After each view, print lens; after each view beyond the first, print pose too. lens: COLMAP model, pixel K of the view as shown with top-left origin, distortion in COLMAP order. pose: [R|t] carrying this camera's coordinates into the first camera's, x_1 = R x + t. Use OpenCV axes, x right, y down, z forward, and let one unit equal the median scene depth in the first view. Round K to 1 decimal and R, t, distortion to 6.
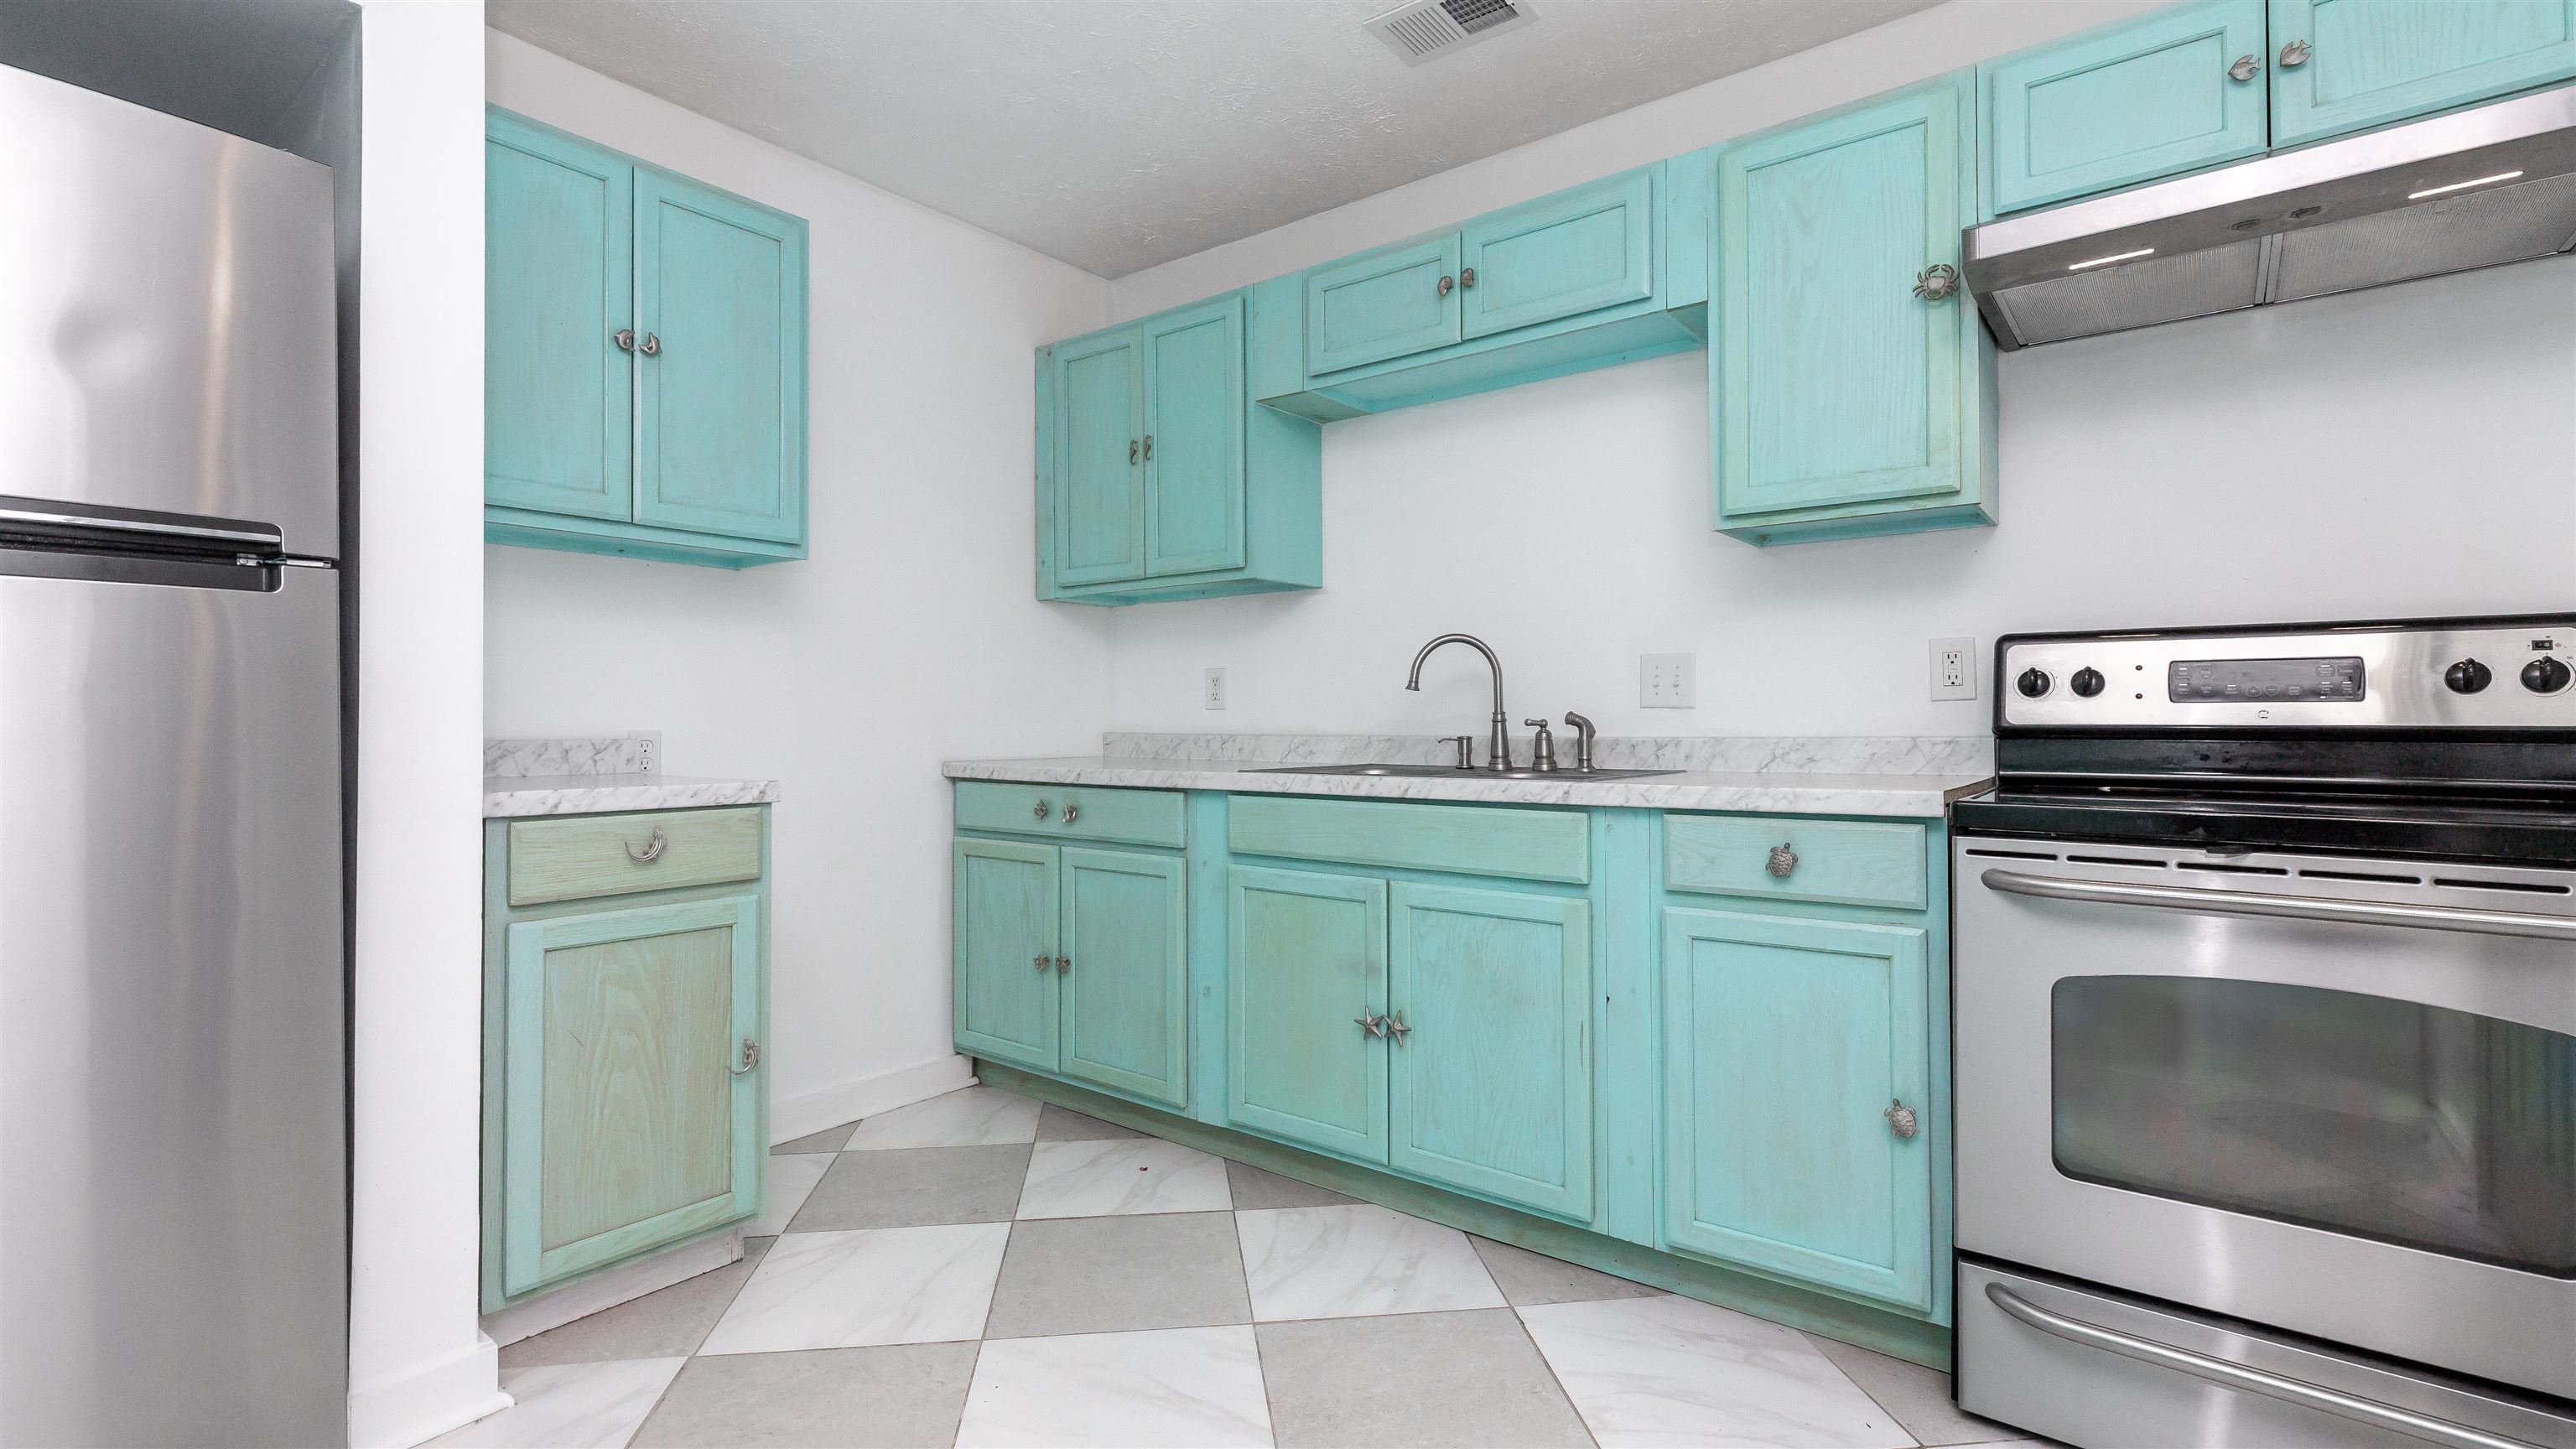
lens RADIAL K [[1161.6, 0, 1290.8], [0, 1161.6, 719.7], [0, 0, 1]] dist [0.003306, -0.000123]
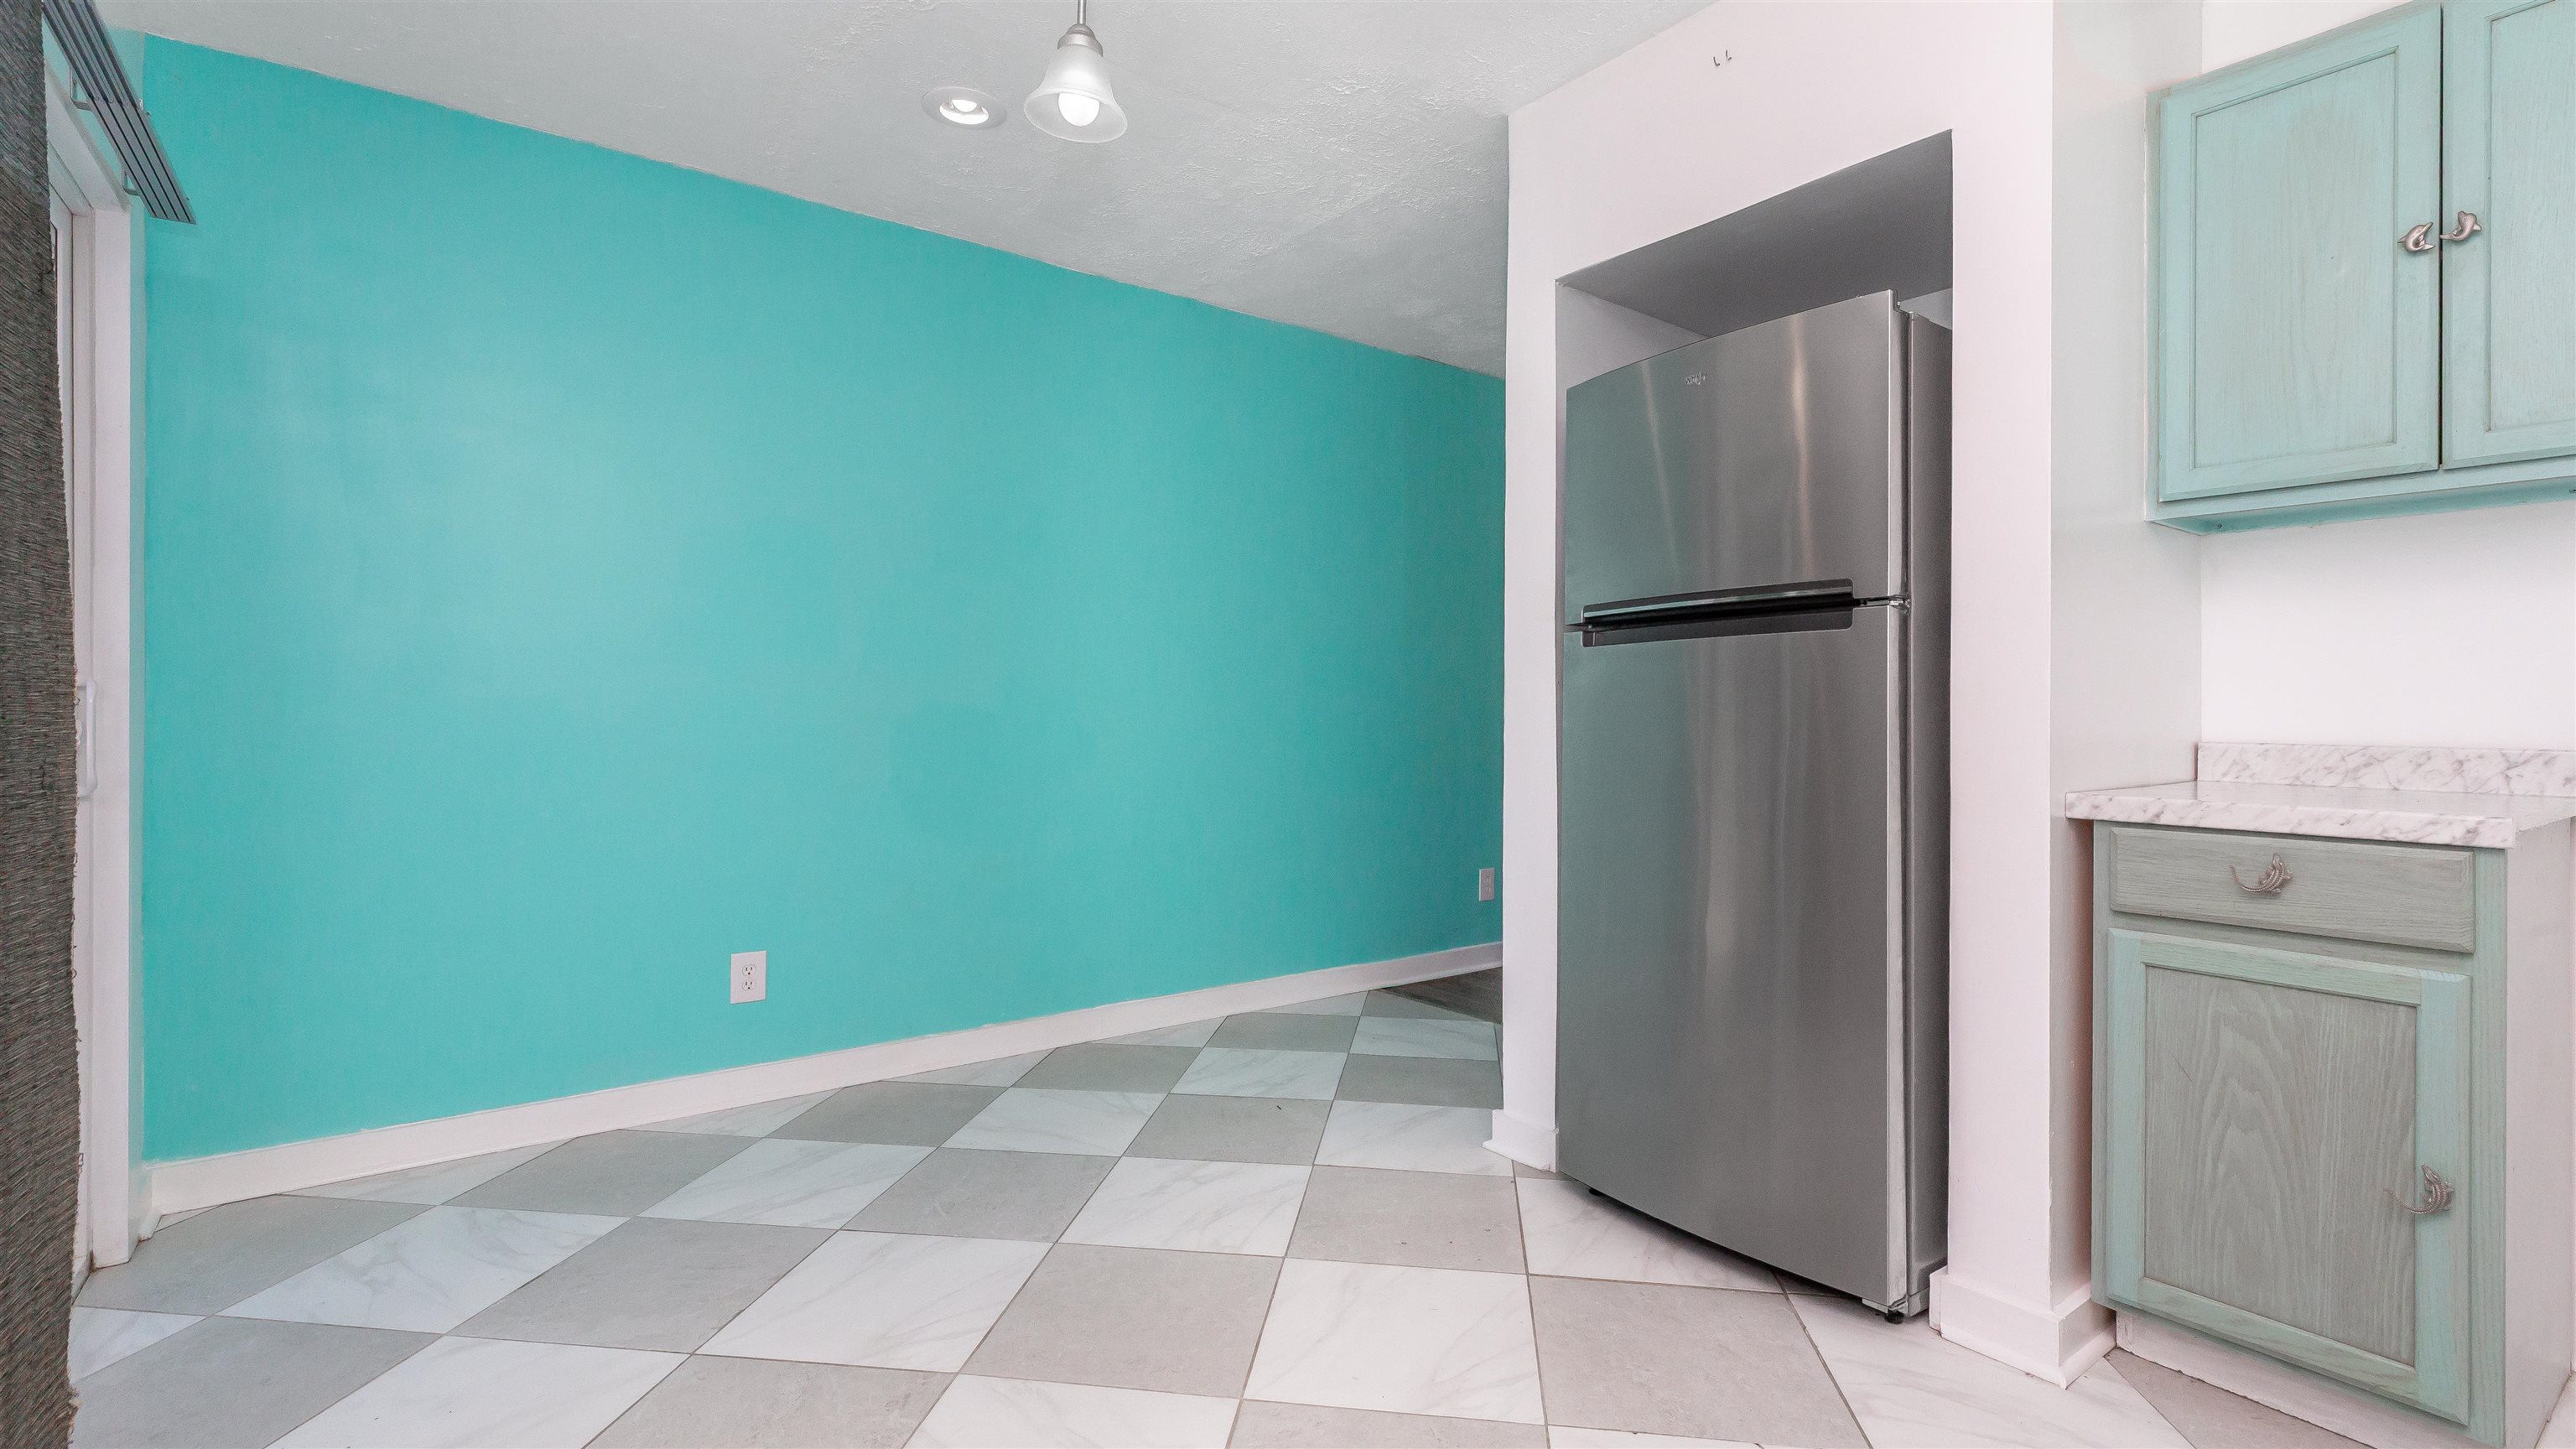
lens RADIAL K [[1172.9, 0, 1302.9], [0, 1172.9, 727.3], [0, 0, 1]] dist [0.002832, -0.000780]
pose [[-0.262722, 0.014961, -0.964756, 0.420113], [0.000286, 0.999881, 0.015427, -0.011356], [0.964872, 0.003777, -0.262695, 0.516163]]
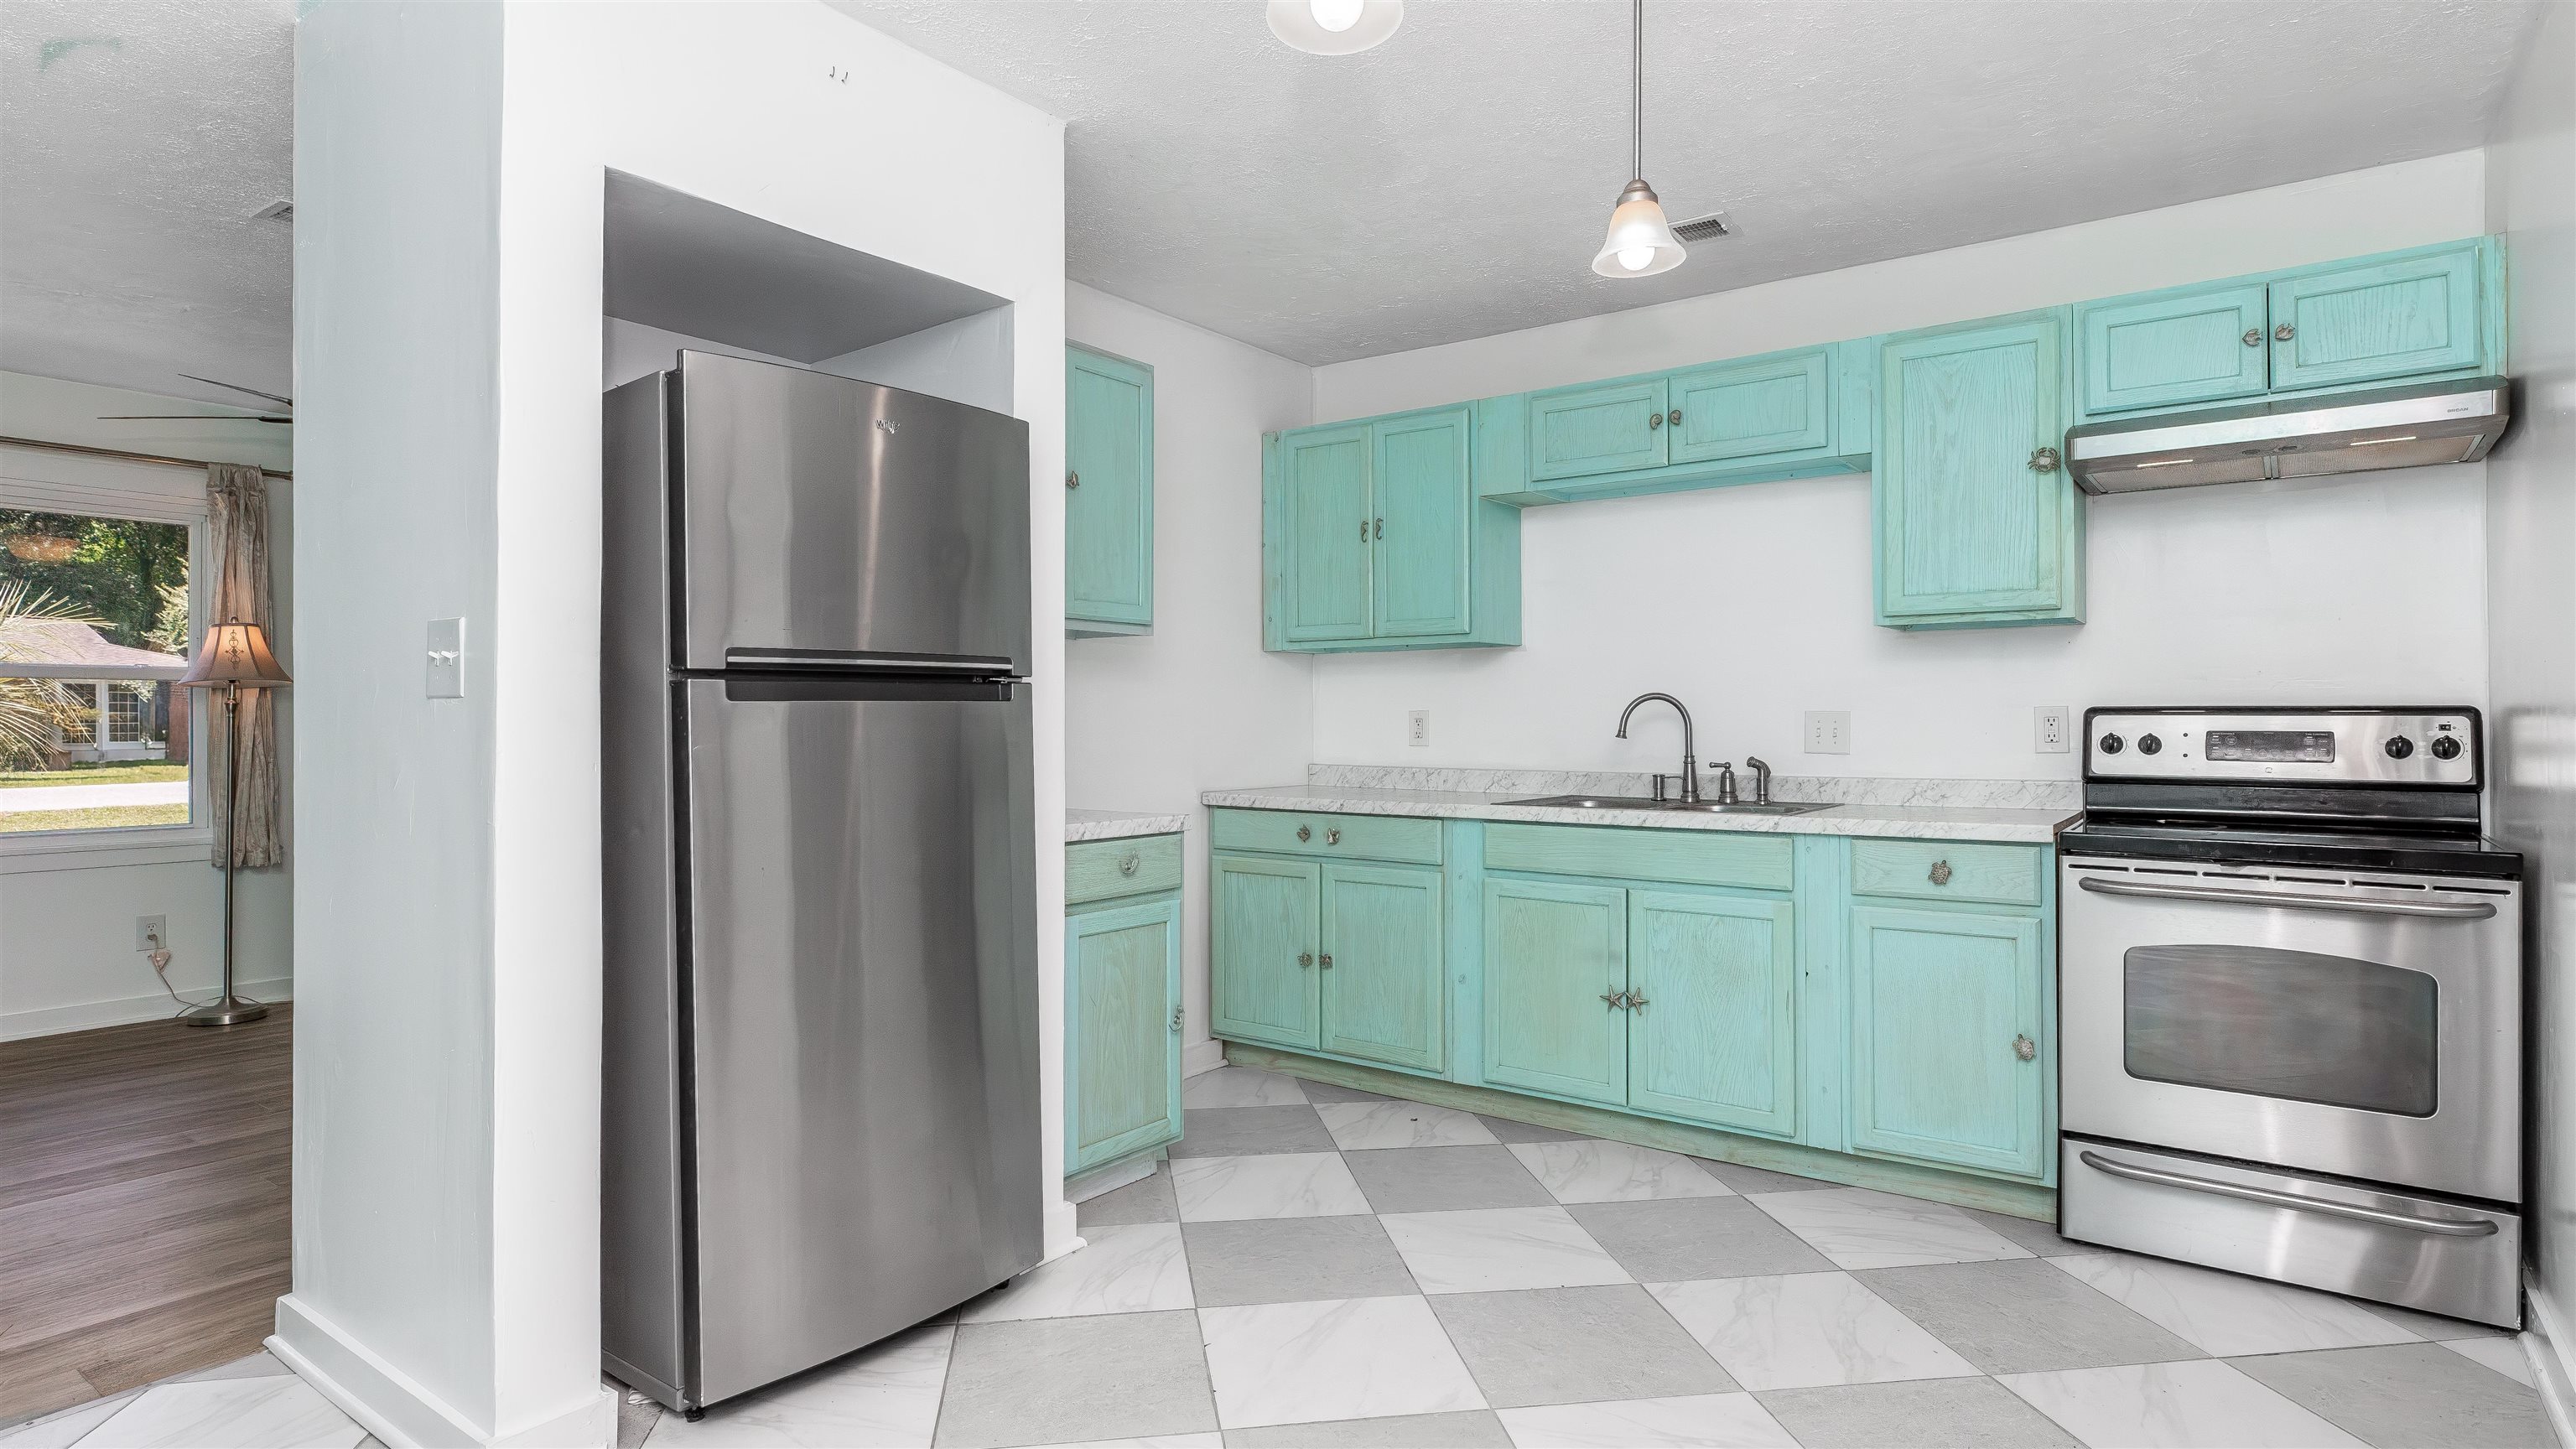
lens RADIAL K [[1364.5, 0, 1279.4], [0, 1364.5, 717.6], [0, 0, 1]] dist [-0.000626, 0.000016]
pose [[0.999685, 0.001416, 0.025070, -0.389763], [-0.001461, 0.999997, 0.001767, -0.064130], [-0.025067, -0.001803, 0.999684, -0.593871]]
